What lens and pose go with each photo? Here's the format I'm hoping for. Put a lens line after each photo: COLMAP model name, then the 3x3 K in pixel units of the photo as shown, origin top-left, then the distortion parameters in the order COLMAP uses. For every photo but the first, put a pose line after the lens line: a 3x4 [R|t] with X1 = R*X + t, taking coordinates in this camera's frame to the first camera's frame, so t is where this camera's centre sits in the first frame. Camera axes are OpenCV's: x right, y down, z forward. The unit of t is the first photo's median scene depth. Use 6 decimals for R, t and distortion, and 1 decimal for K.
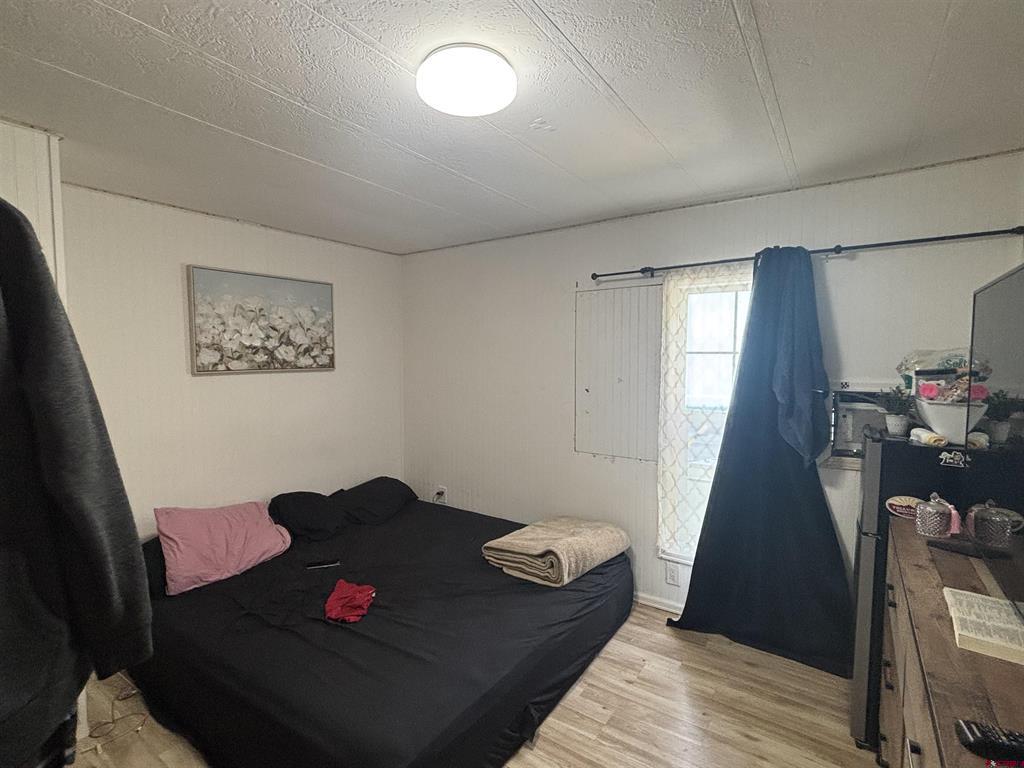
lens RADIAL K [[482.6, 0, 511.6], [0, 482.6, 387.5], [0, 0, 1]] dist [0.004275, -0.000794]
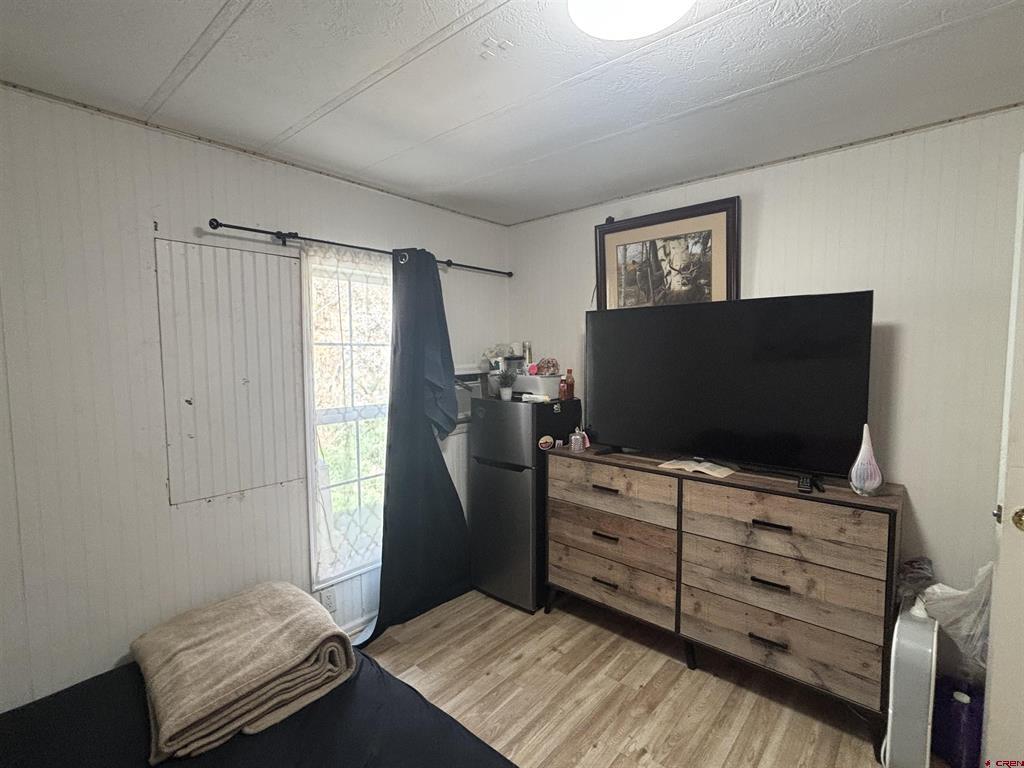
lens RADIAL K [[482.6, 0, 510.6], [0, 482.6, 383.6], [0, 0, 1]] dist [0.004275, -0.000794]
pose [[0.121532, -0.070315, 0.990094, -0.520579], [0.067447, 0.995767, 0.062439, -0.036025], [-0.990293, 0.059191, 0.125760, 0.636797]]
